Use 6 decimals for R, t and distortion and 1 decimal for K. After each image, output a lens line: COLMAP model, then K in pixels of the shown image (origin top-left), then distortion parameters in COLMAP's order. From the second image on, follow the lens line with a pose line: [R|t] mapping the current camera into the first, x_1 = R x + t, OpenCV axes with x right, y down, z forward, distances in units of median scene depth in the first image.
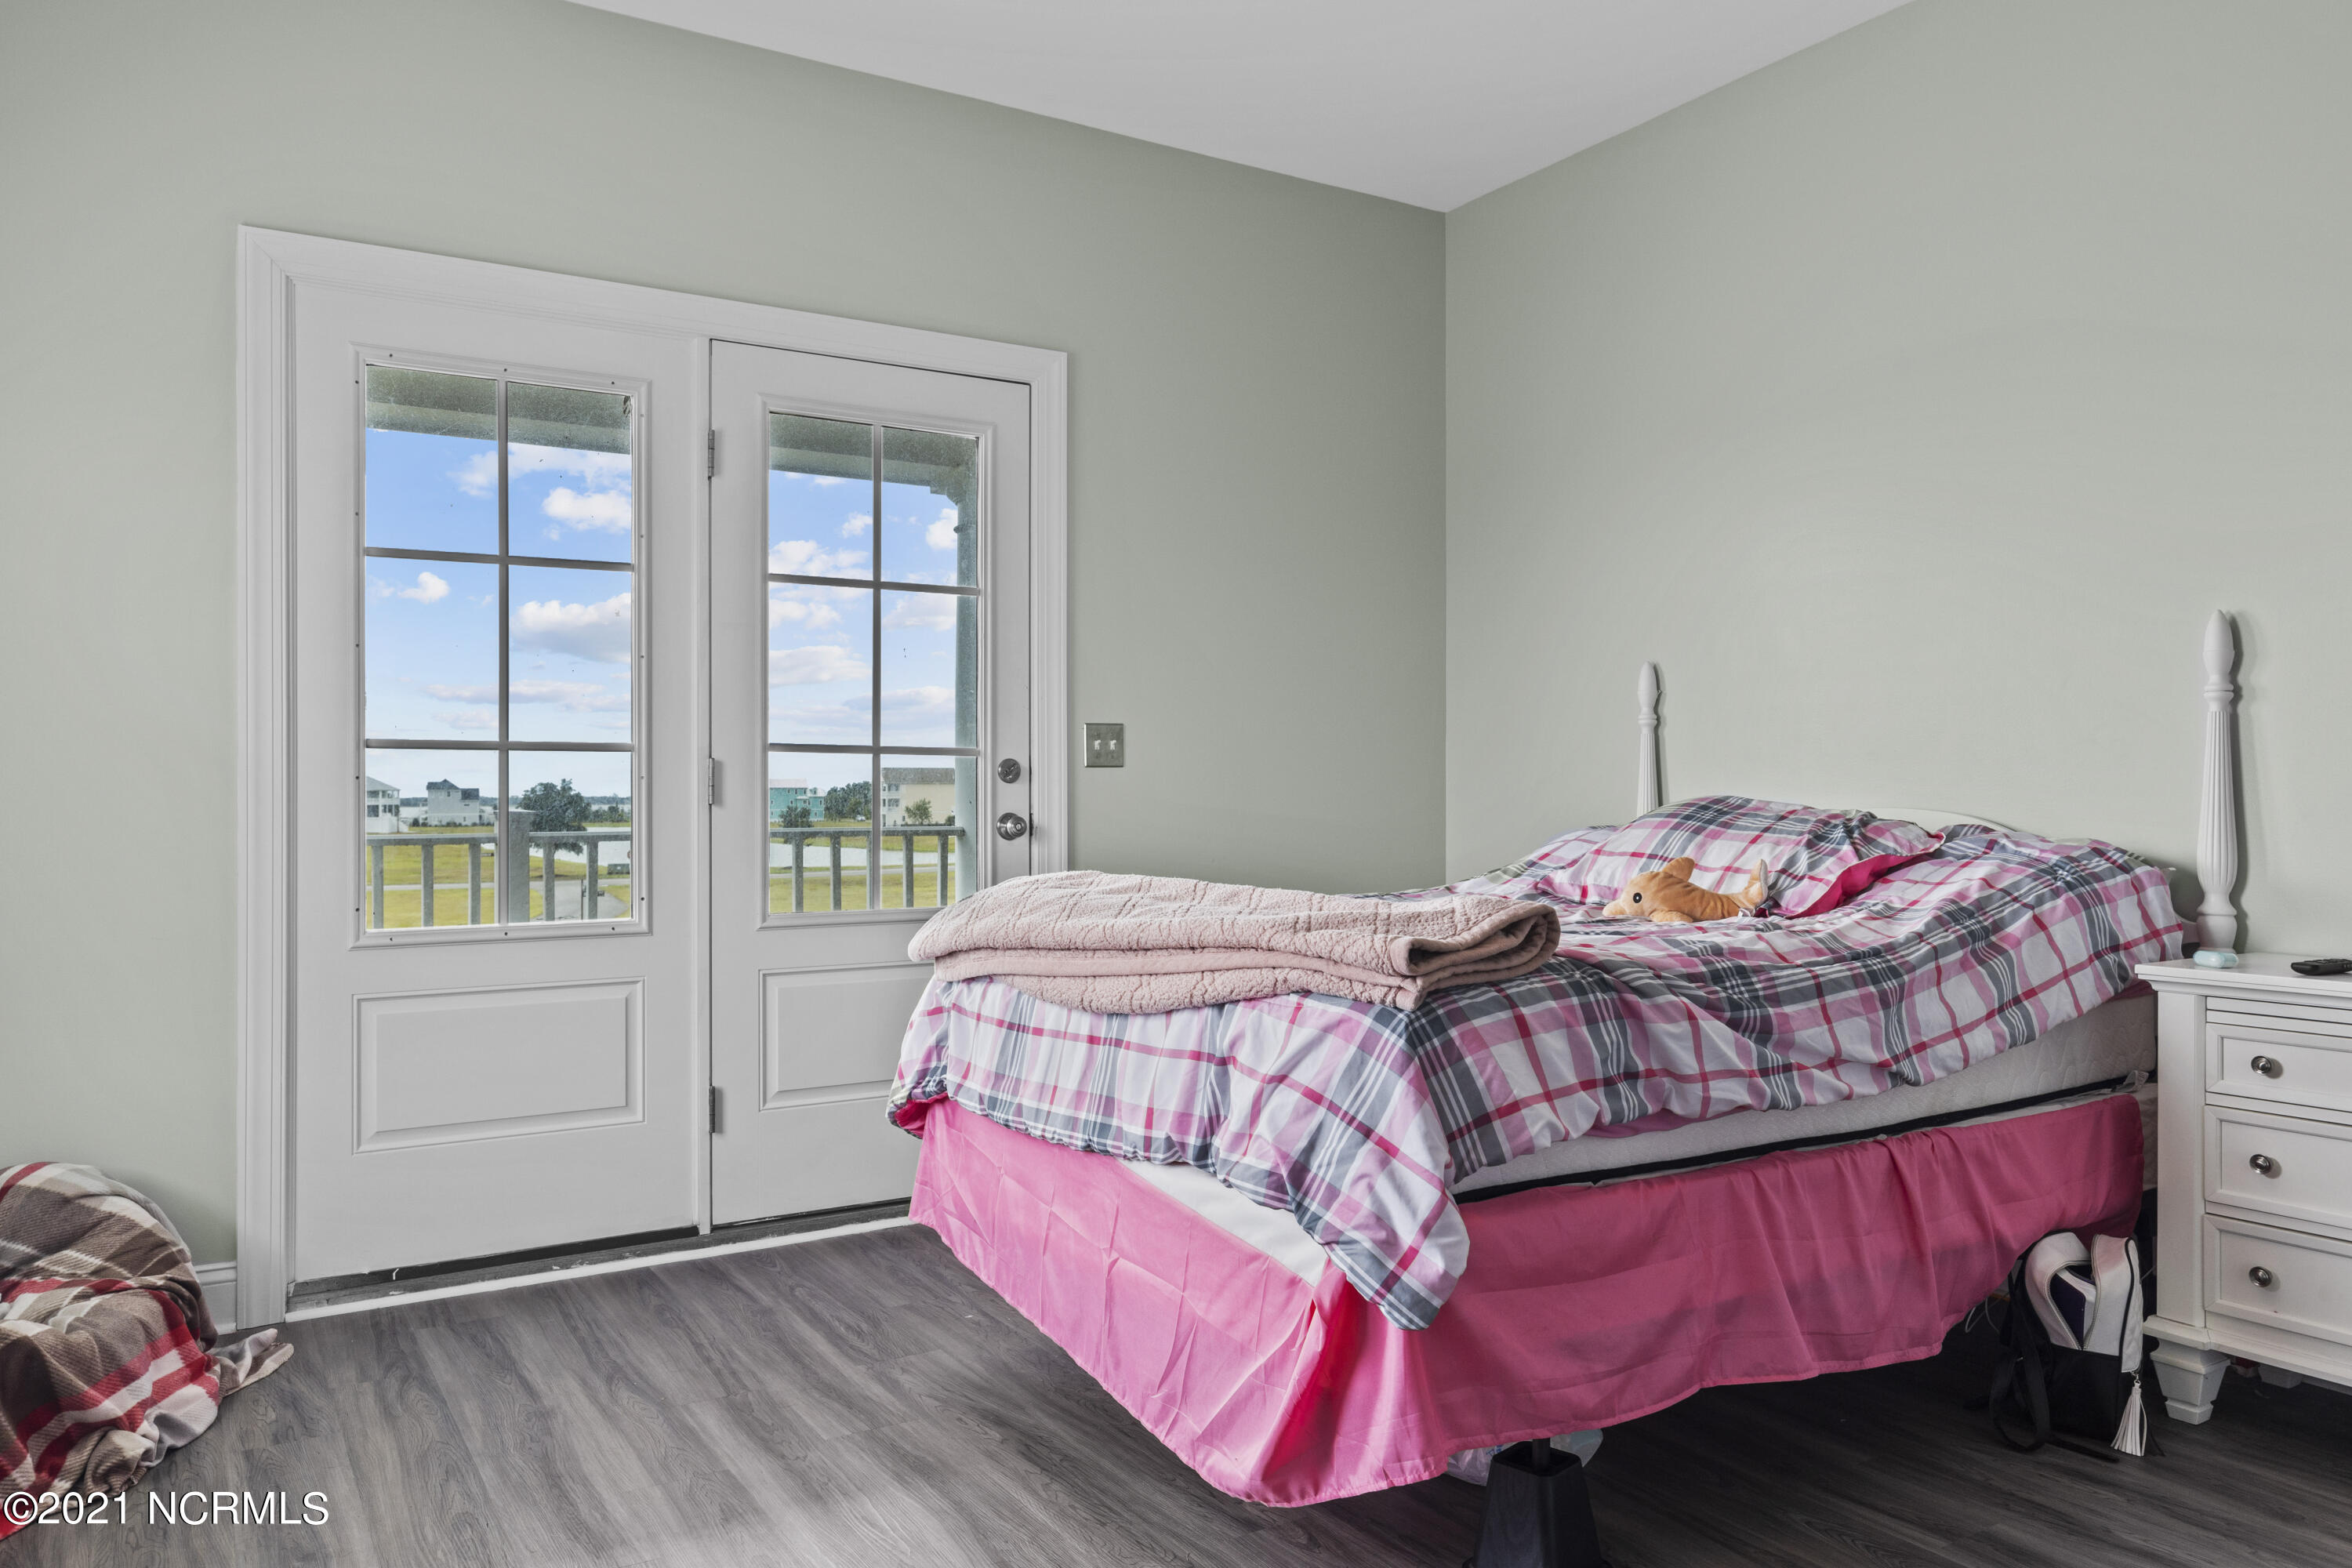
lens RADIAL K [[1651.0, 0, 1165.2], [0, 1651.0, 767.2], [0, 0, 1]] dist [-0.008394, -0.000893]
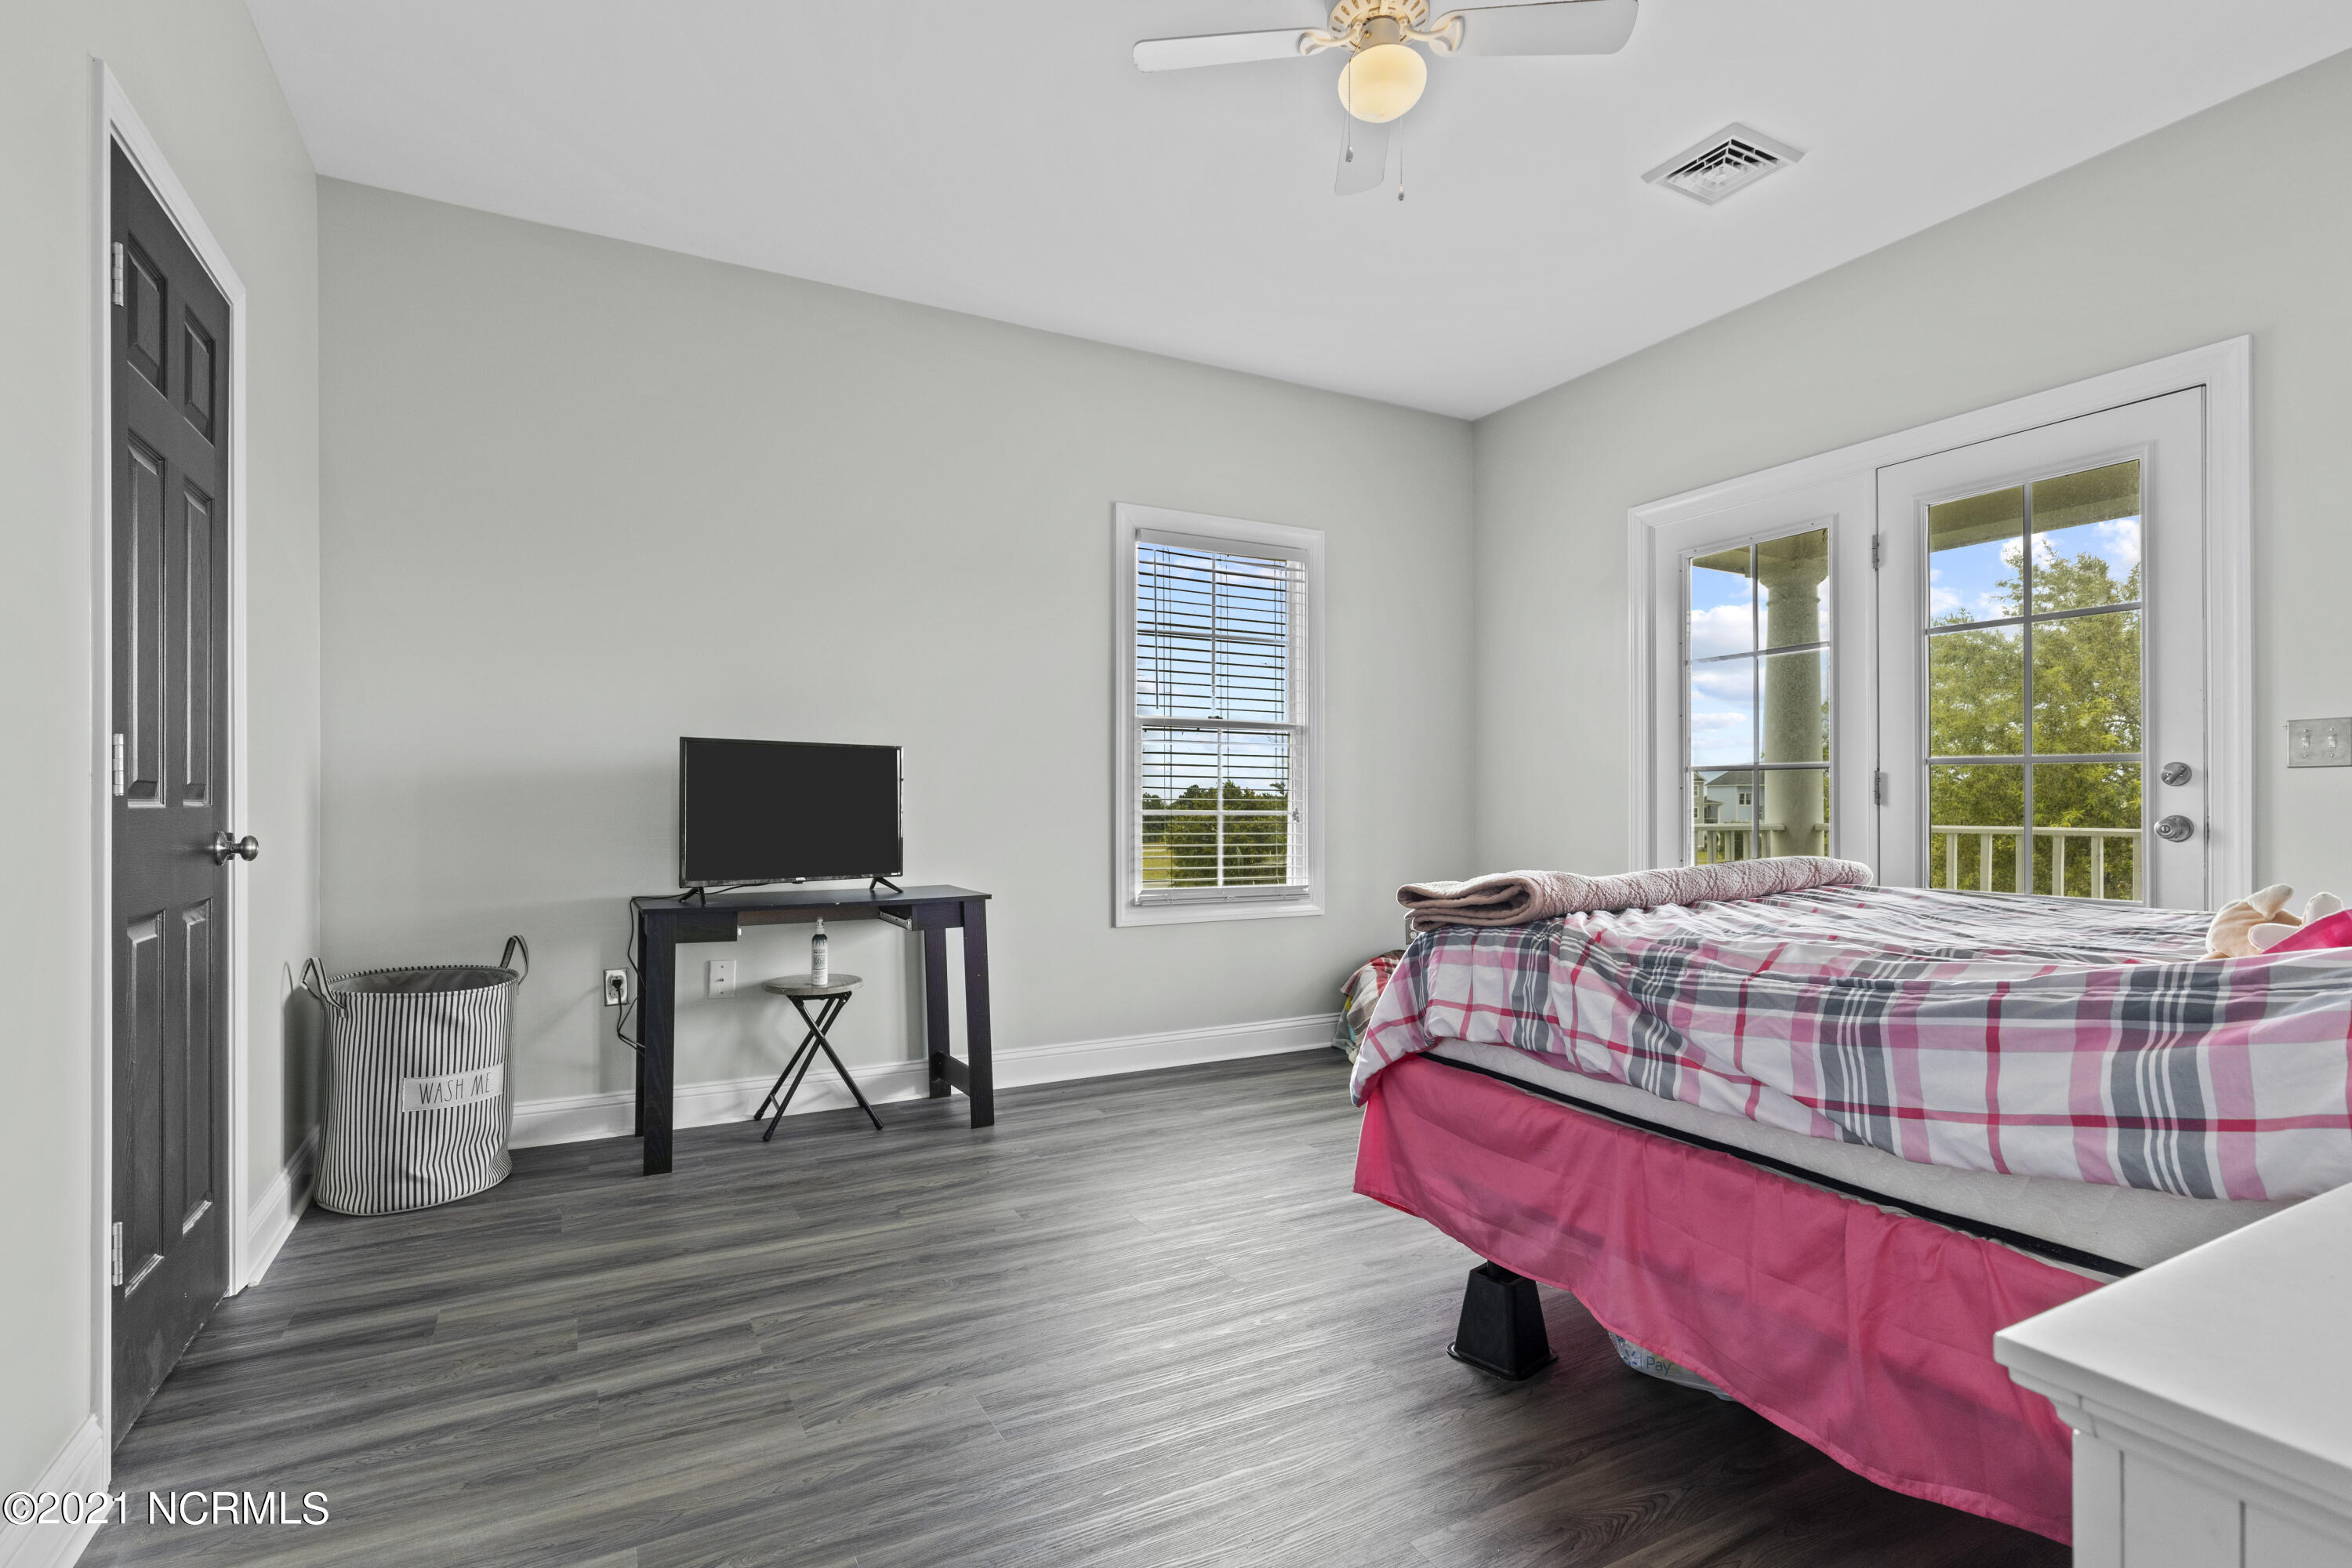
lens RADIAL K [[1153.0, 0, 1182.4], [0, 1153.0, 792.7], [0, 0, 1]] dist [-0.002686, -0.000478]
pose [[-0.076983, -0.003171, -0.997027, 0.736425], [0.015050, 0.999877, -0.004342, 0.007948], [0.996919, -0.015340, -0.076925, 0.488542]]
